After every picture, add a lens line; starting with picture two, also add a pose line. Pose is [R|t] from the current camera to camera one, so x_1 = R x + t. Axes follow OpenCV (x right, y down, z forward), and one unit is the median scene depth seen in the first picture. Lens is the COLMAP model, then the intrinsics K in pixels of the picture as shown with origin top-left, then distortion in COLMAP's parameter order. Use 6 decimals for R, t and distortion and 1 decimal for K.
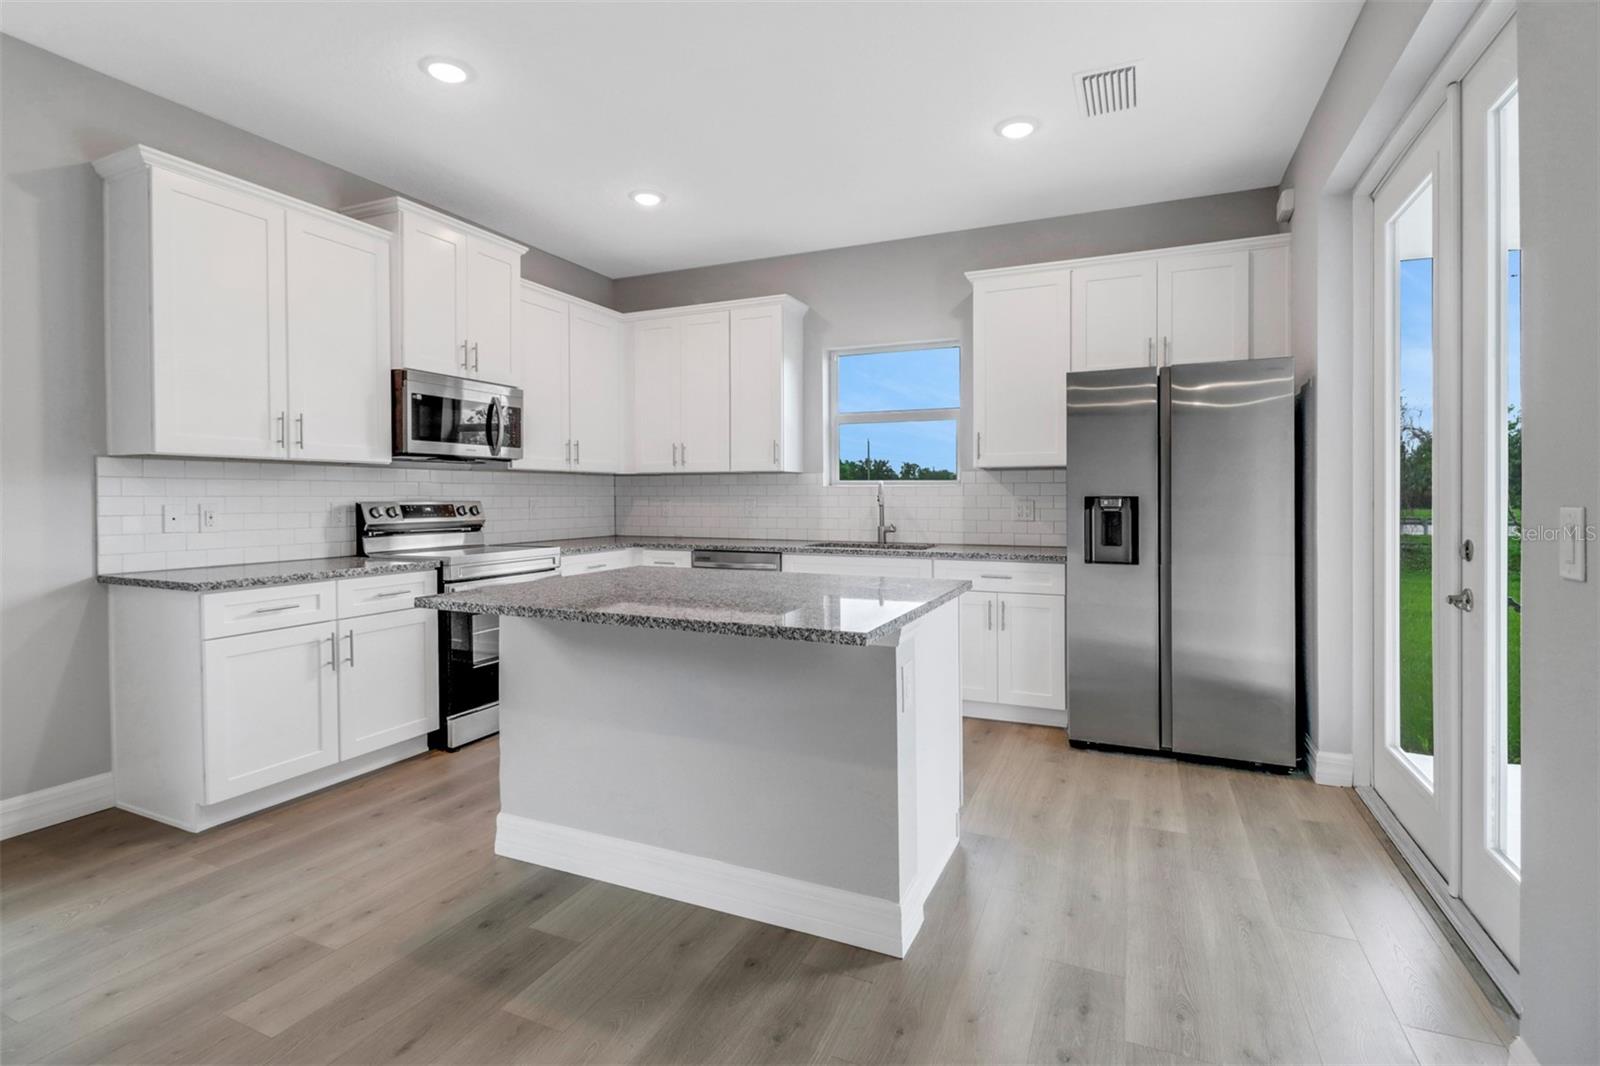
lens RADIAL K [[753.7, 0, 793.2], [0, 753.7, 506.3], [0, 0, 1]] dist [-0.005155, -0.008668]
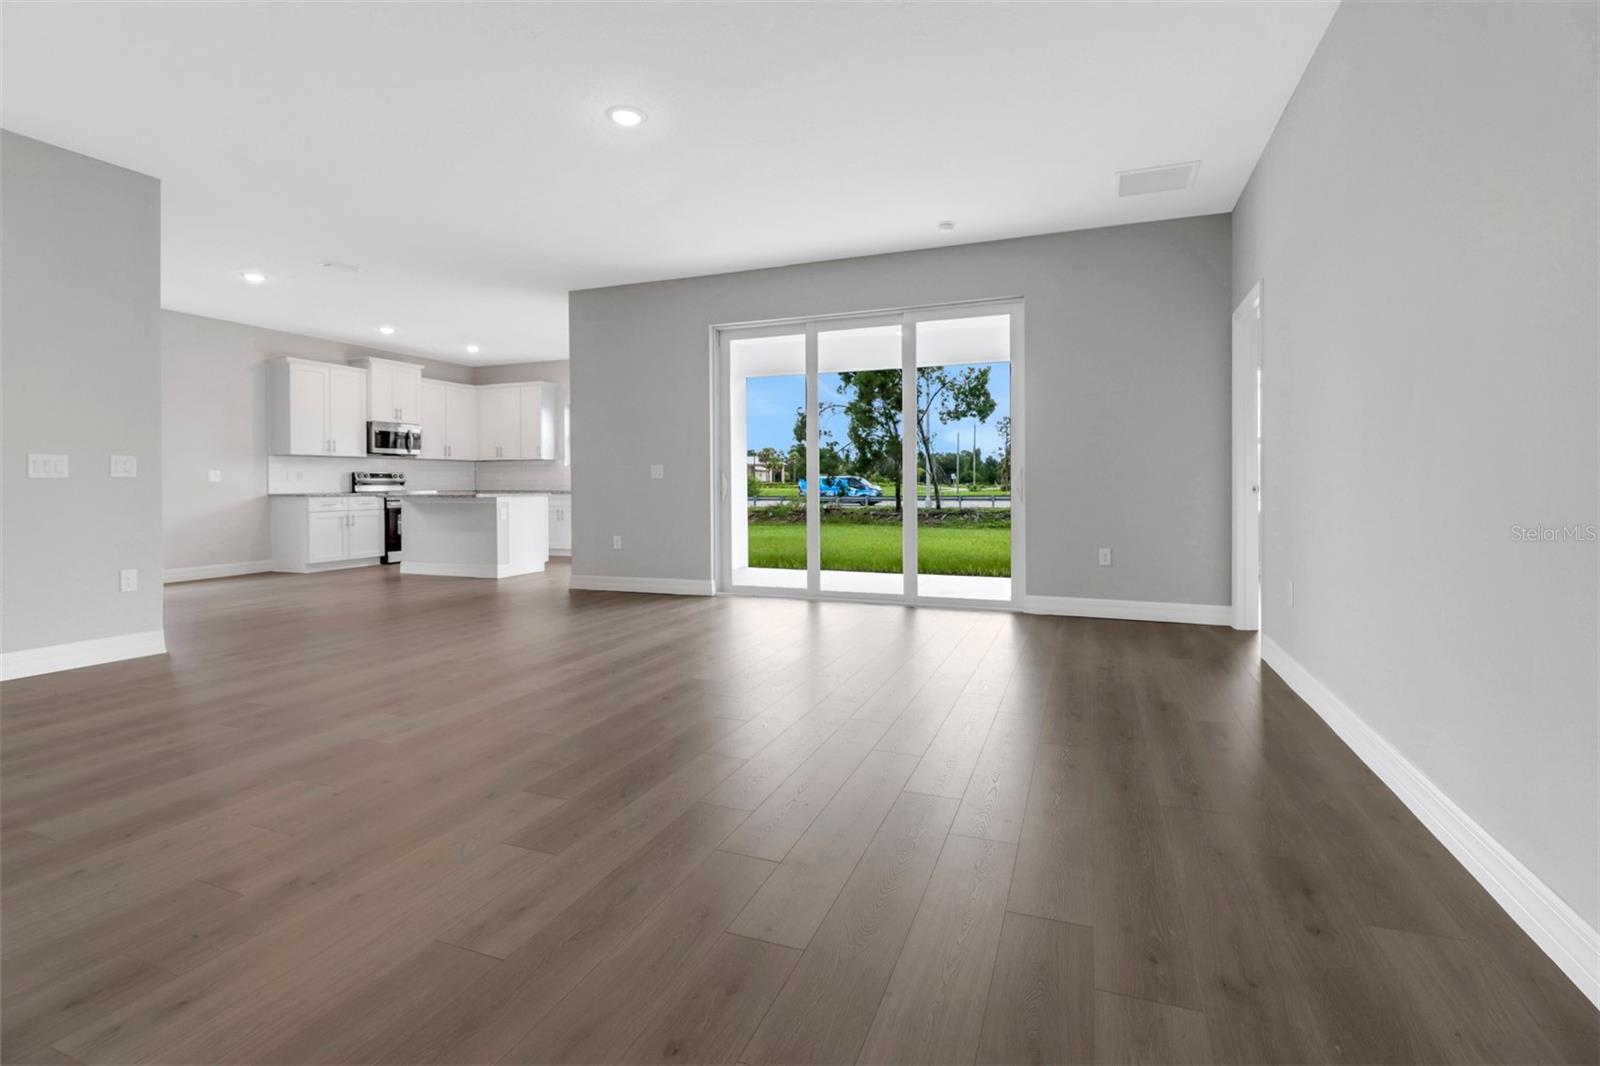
lens RADIAL K [[753.7, 0, 812.8], [0, 753.7, 484.5], [0, 0, 1]] dist [-0.005155, -0.008668]
pose [[0.997803, 0.000063, 0.066249, 0.877899], [0.000570, 0.999954, -0.009542, 0.067757], [-0.066247, 0.009559, 0.997757, -1.784871]]
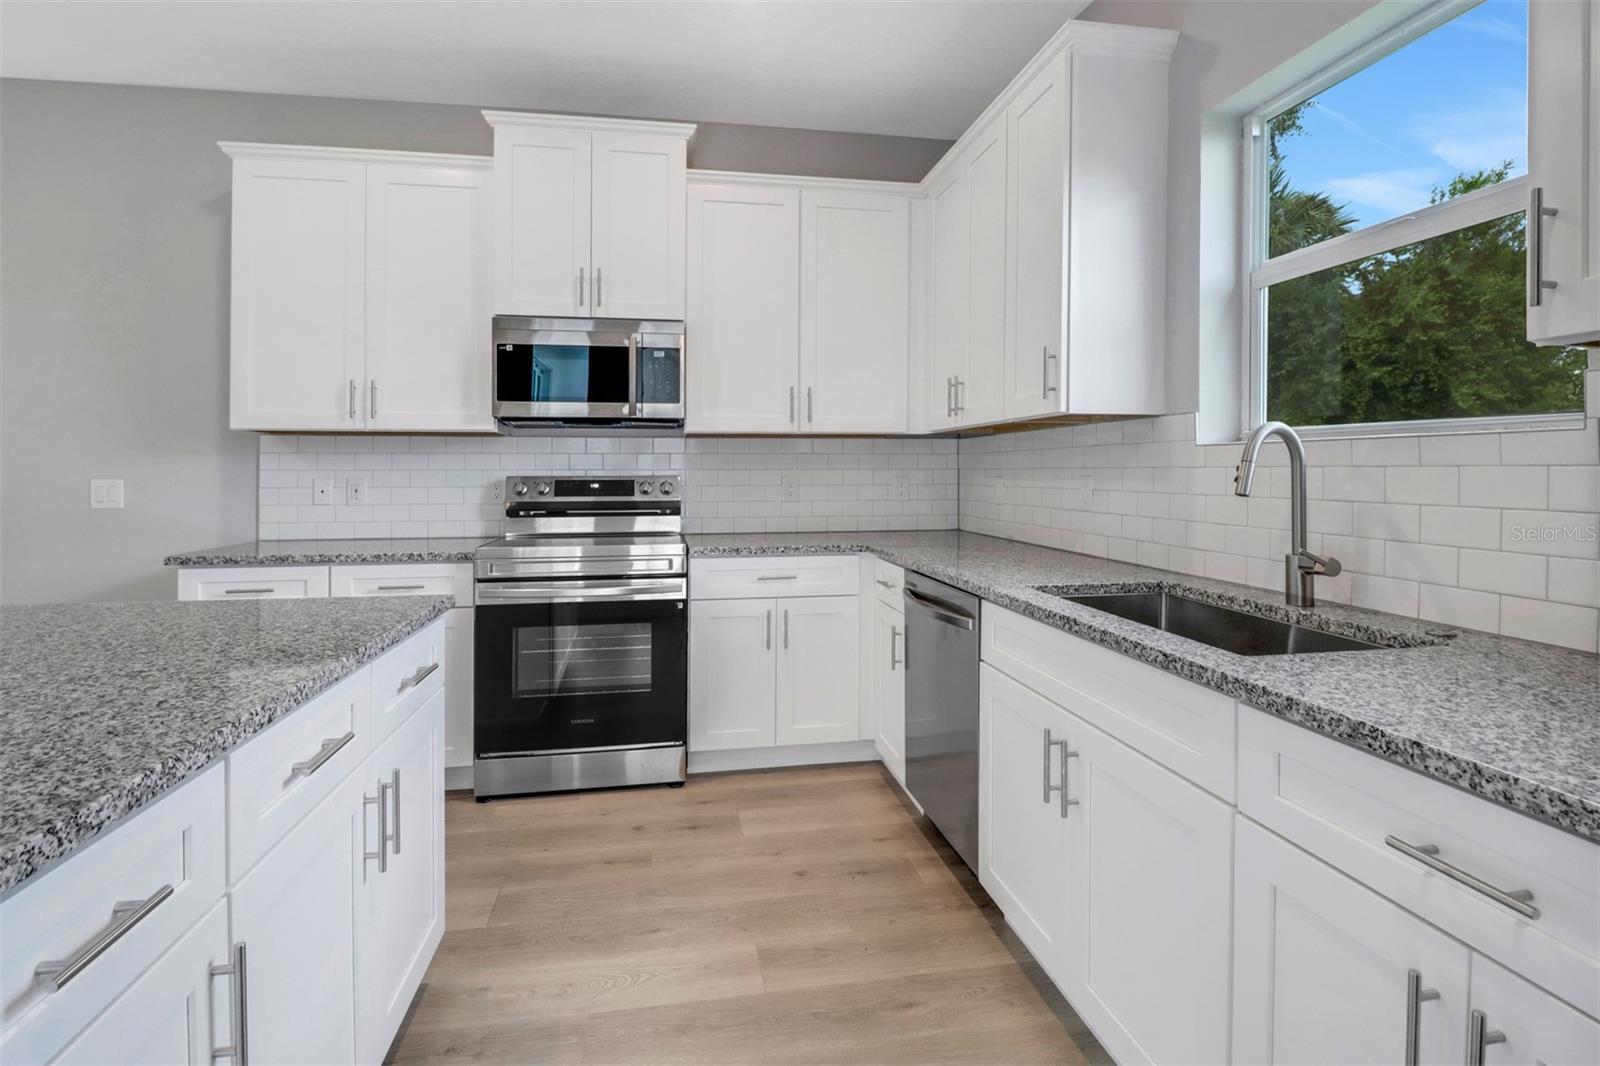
lens RADIAL K [[753.7, 0, 803.0], [0, 753.7, 474.3], [0, 0, 1]] dist [-0.005155, -0.008668]
pose [[0.564057, 0.002459, -0.825732, 0.369989], [-0.009499, 0.999949, -0.003511, -0.008871], [0.825681, 0.009824, 0.564052, 0.836840]]
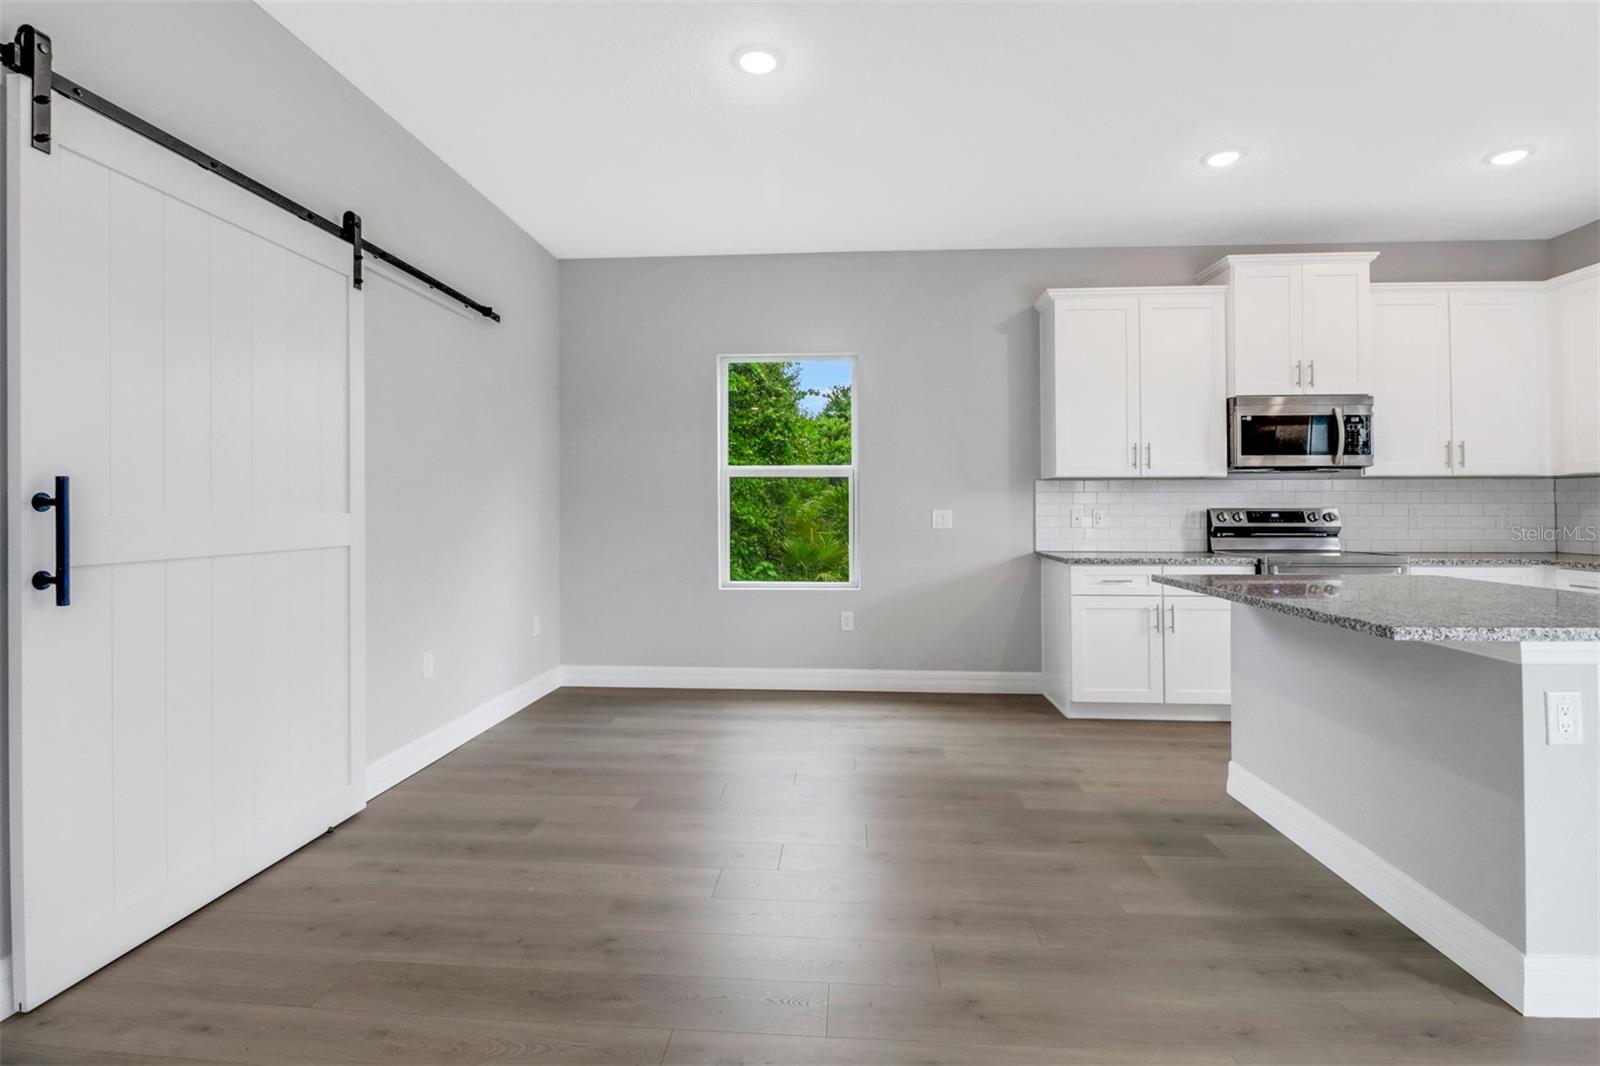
lens RADIAL K [[753.7, 0, 797.2], [0, 753.7, 502.7], [0, 0, 1]] dist [-0.005155, -0.008668]
pose [[0.346804, -0.007184, -0.937910, 0.369161], [-0.011609, 0.999861, -0.011951, 0.008016], [0.937866, 0.015033, 0.346672, -0.065759]]
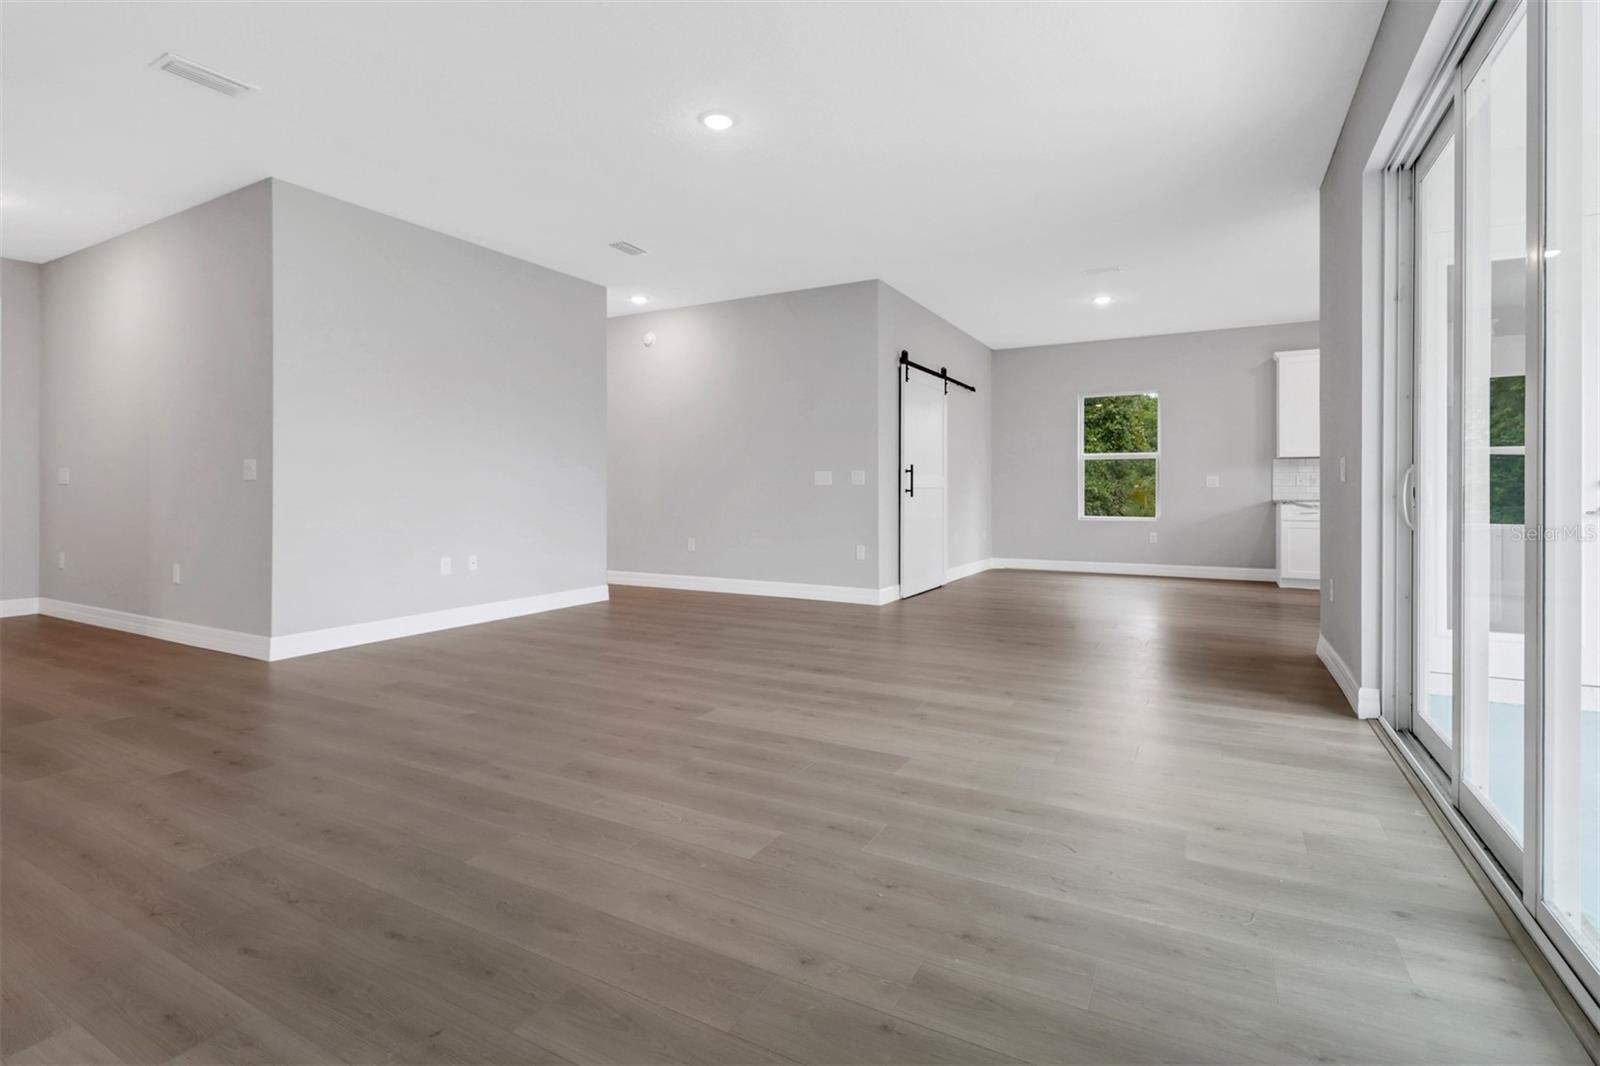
lens RADIAL K [[753.7, 0, 795.2], [0, 753.7, 496.0], [0, 0, 1]] dist [-0.005155, -0.008668]
pose [[-0.082168, 0.009218, -0.996576, 1.715666], [-0.012403, 0.999870, 0.010271, 0.056165], [0.996541, 0.013204, -0.082043, -0.489945]]
